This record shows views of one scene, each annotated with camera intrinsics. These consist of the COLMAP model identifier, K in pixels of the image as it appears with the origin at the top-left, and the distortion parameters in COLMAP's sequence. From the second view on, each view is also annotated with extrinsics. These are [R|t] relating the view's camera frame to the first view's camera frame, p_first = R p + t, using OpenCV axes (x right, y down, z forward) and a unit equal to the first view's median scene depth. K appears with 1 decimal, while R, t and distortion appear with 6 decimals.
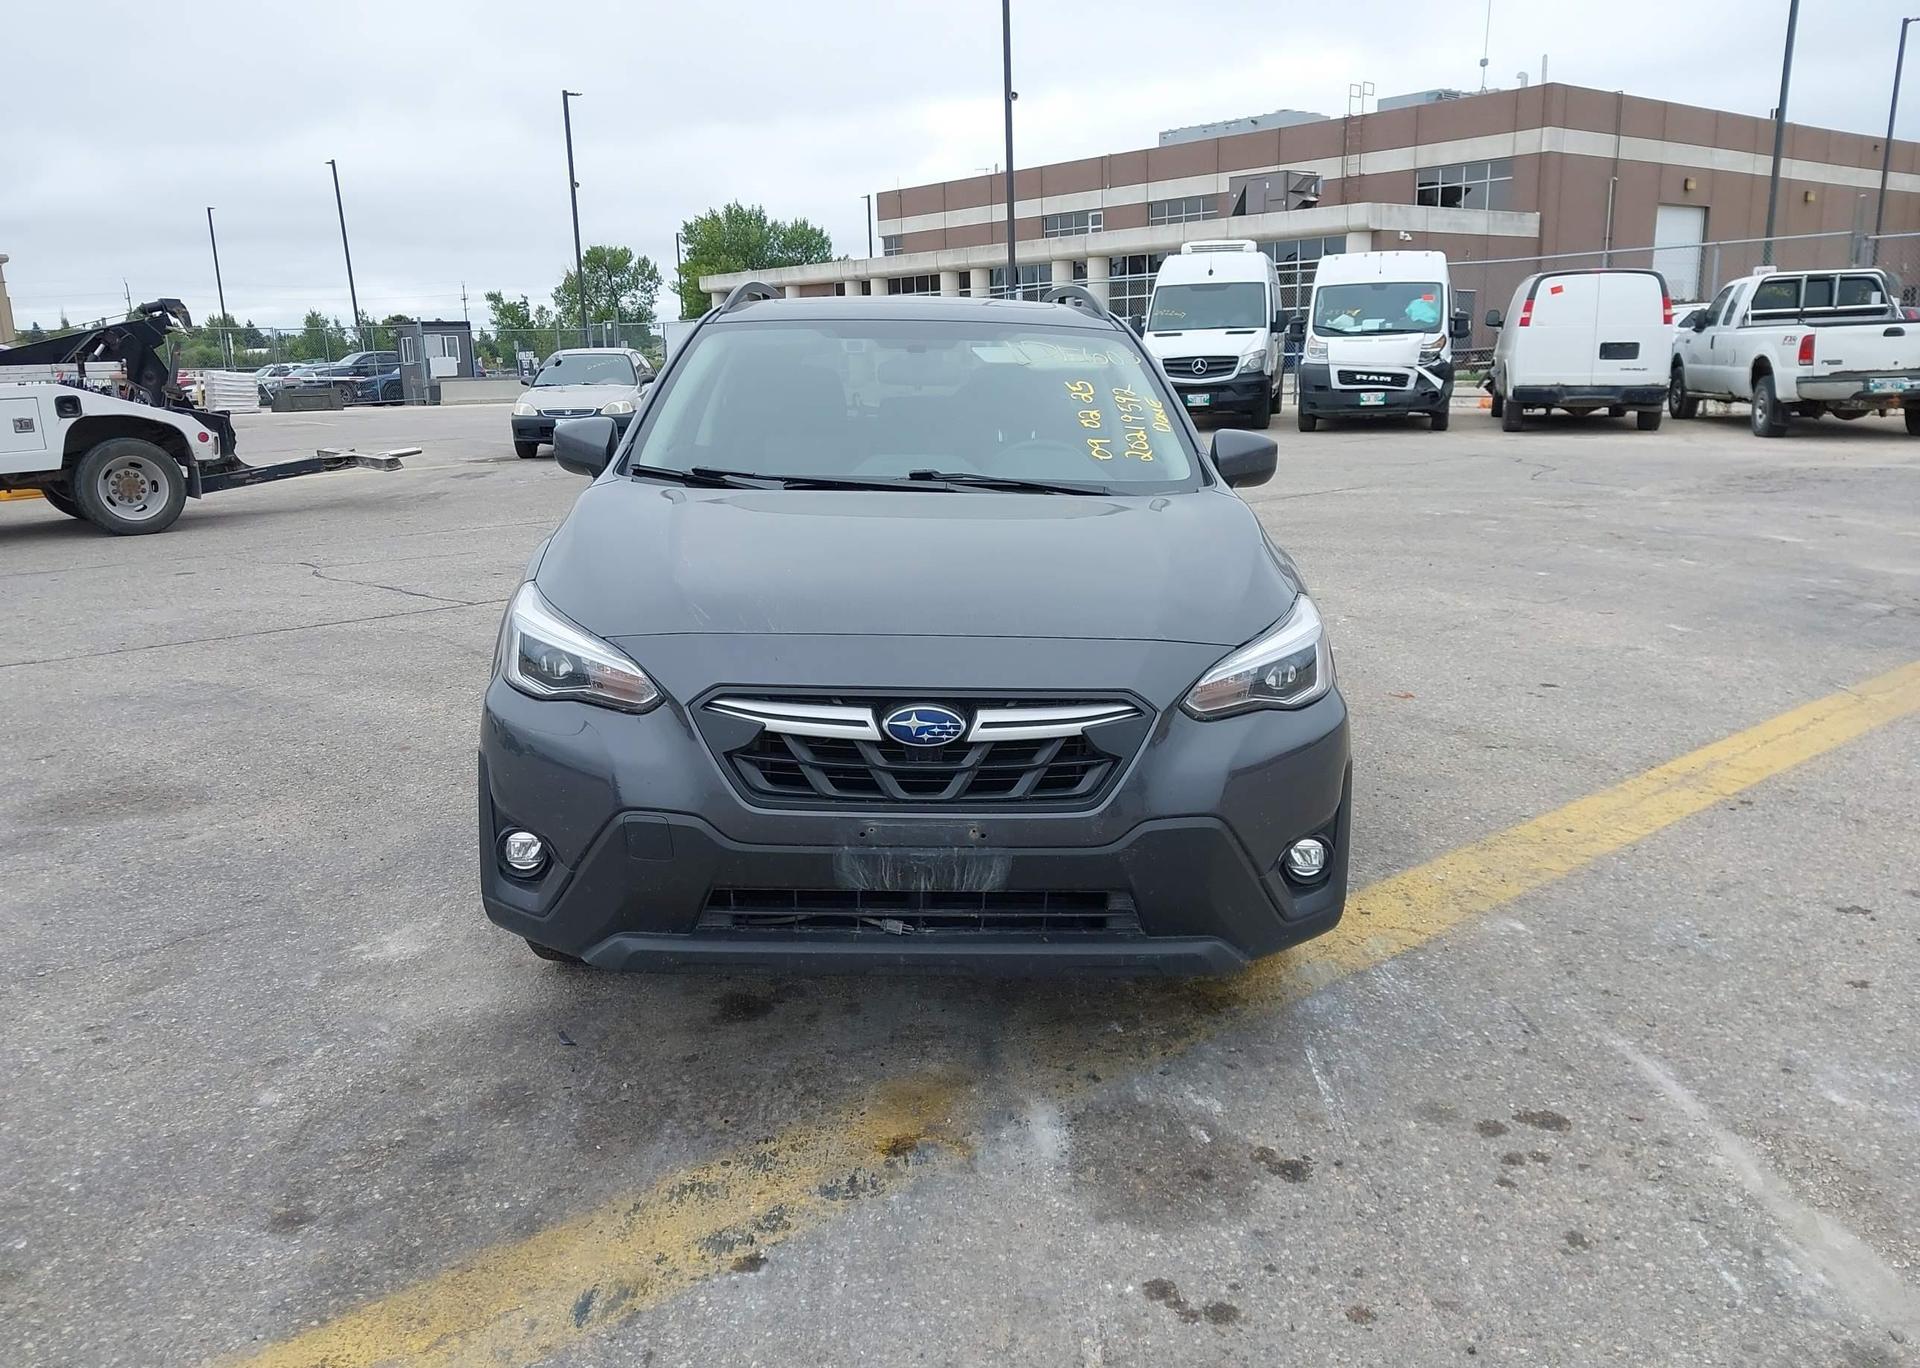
lens RADIAL K [[1495.4, 0, 956.7], [0, 1495.4, 735.1], [0, 0, 1]] dist [0.075334, -0.120968]
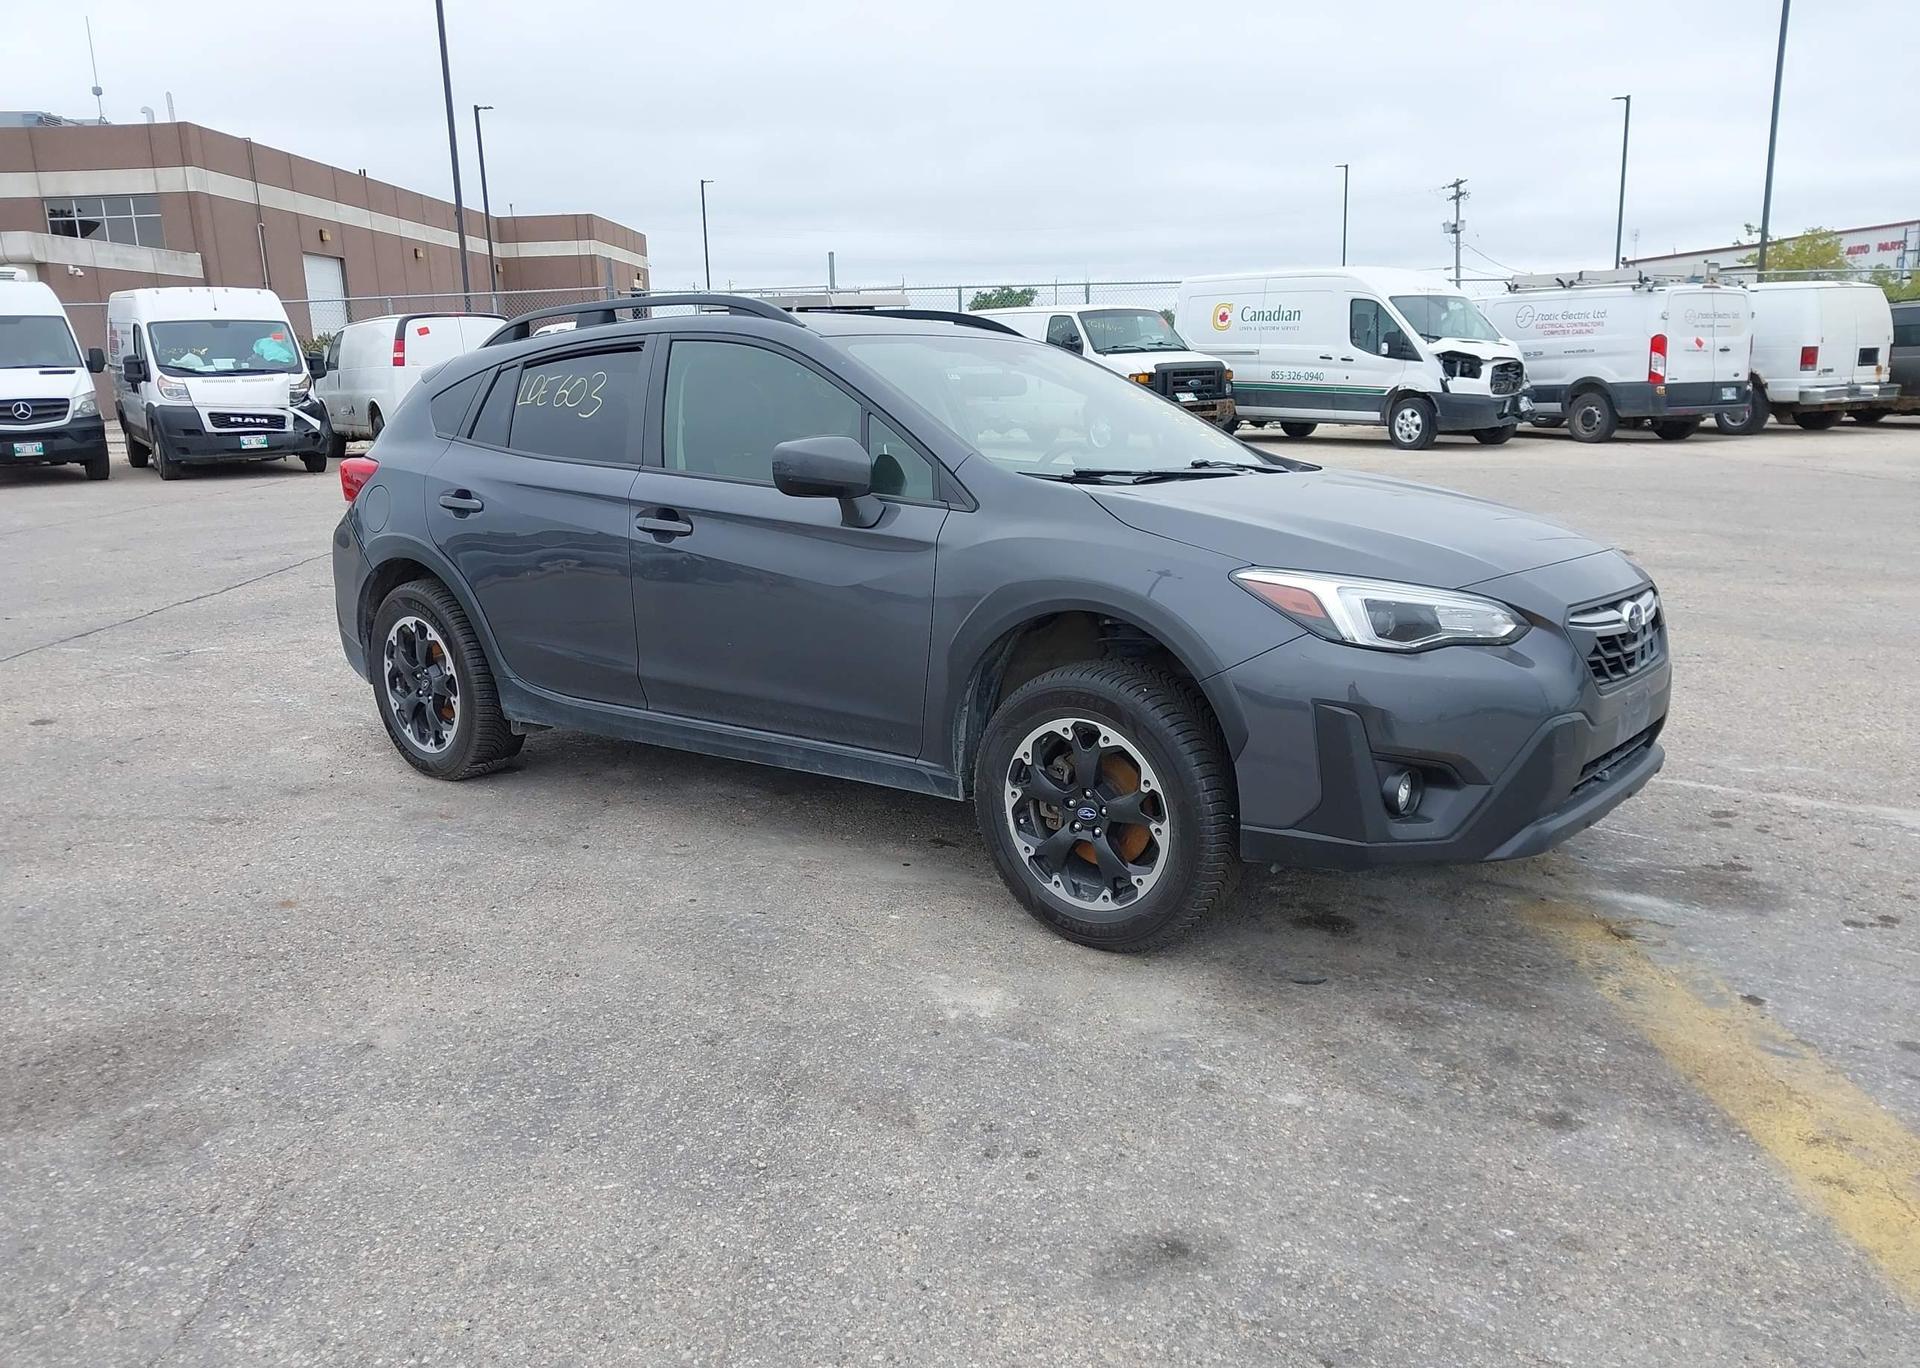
lens RADIAL K [[1502.3, 0, 952.7], [0, 1502.3, 746.2], [0, 0, 1]] dist [0.016412, -0.010020]
pose [[0.640367, -0.185866, 0.745241, -0.183795], [0.202377, 0.976822, 0.069726, -0.014067], [-0.740927, 0.106170, 0.663140, 0.069313]]
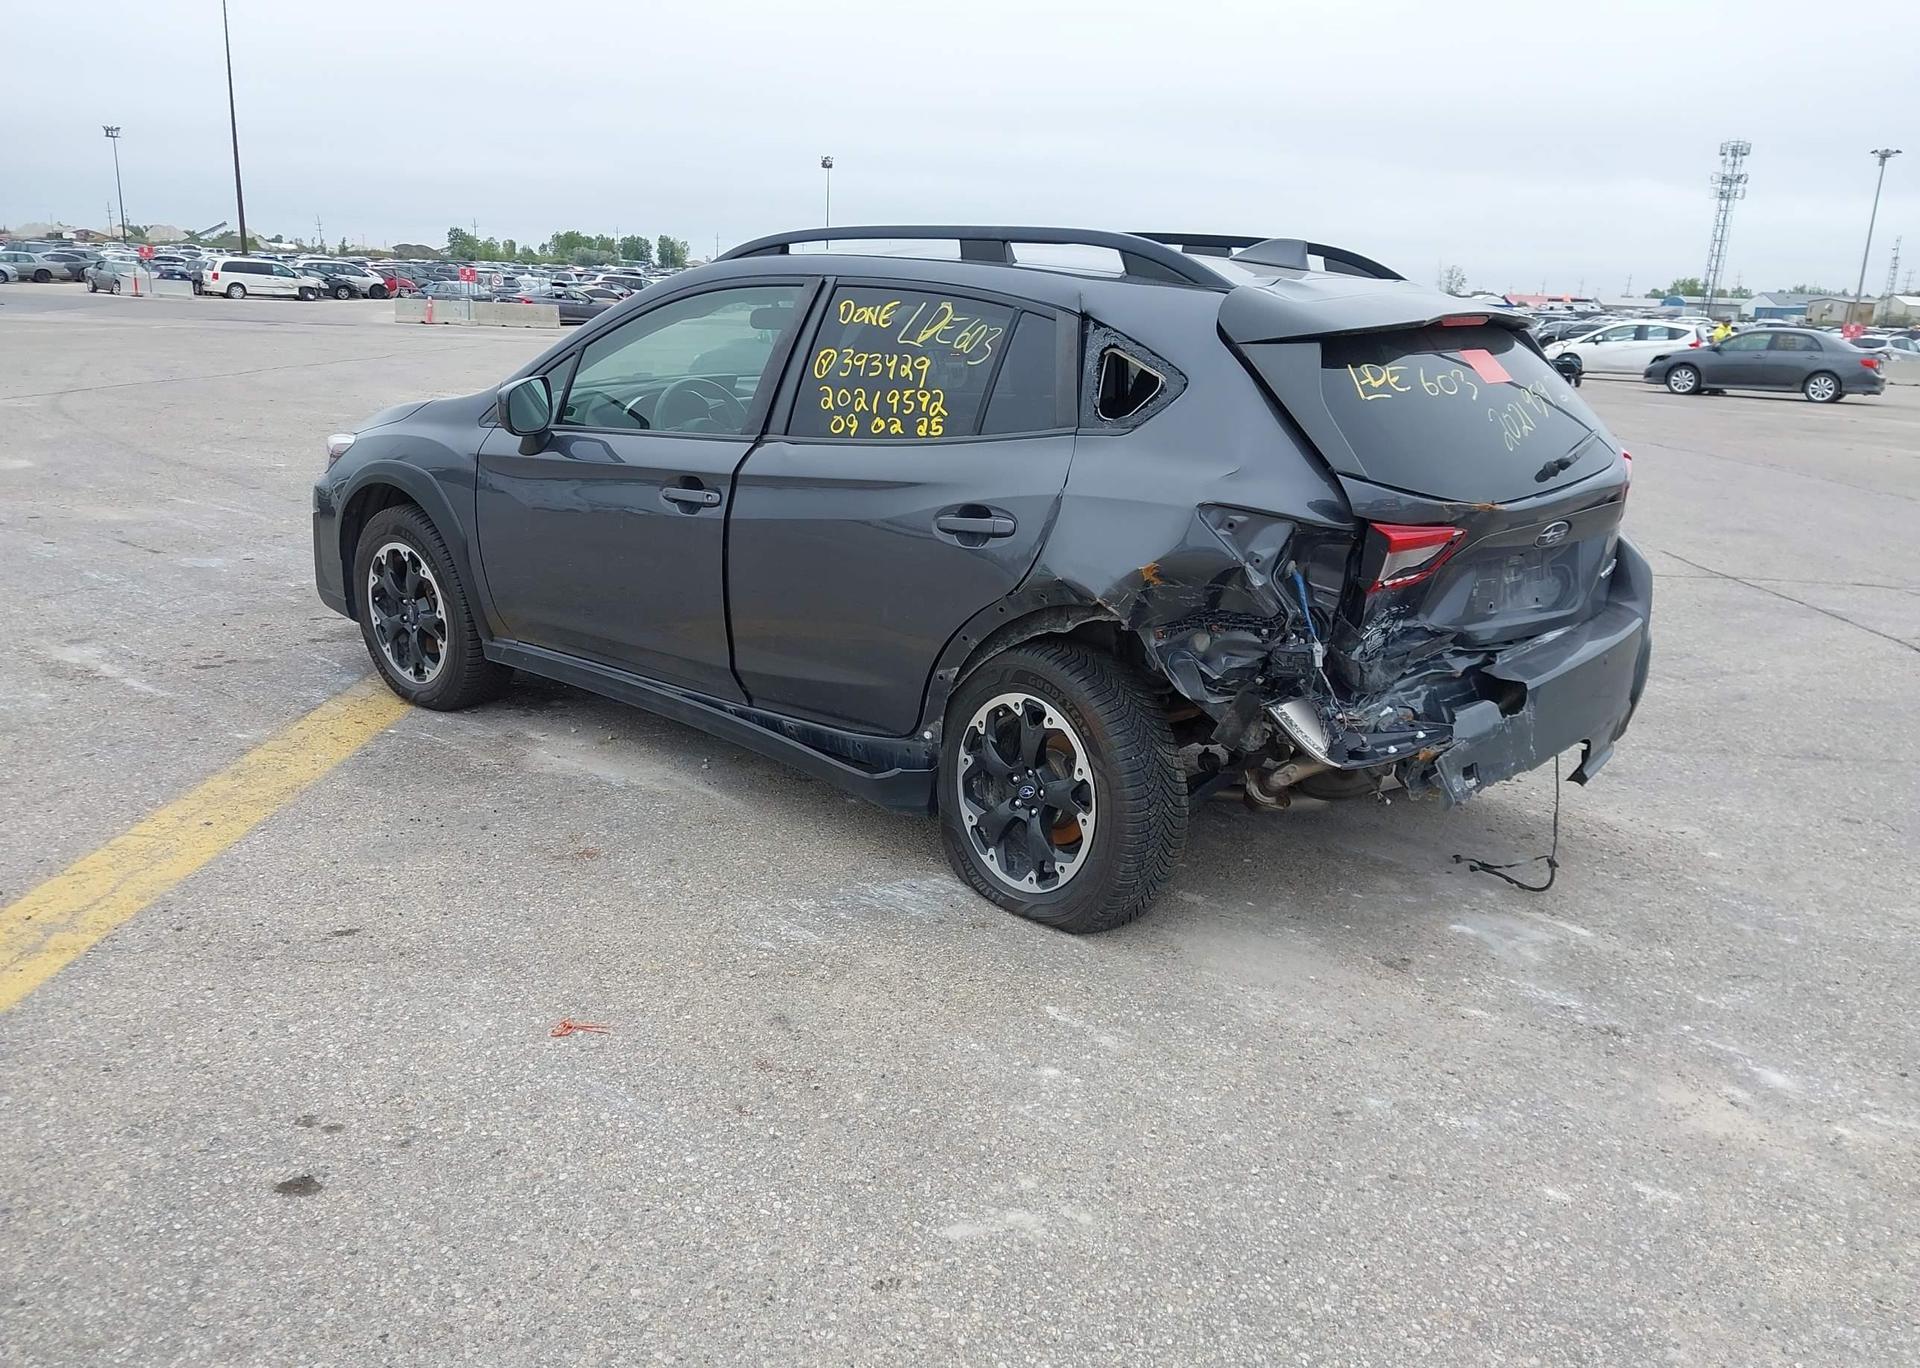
lens RADIAL K [[1500.6, 0, 955.6], [0, 1500.6, 742.3], [0, 0, 1]] dist [0.050965, -0.073853]
pose [[-0.666934, 0.213415, -0.713900, 0.157448], [-0.208021, 0.866680, 0.453423, -0.103416], [0.715490, 0.450910, -0.533624, 0.377176]]
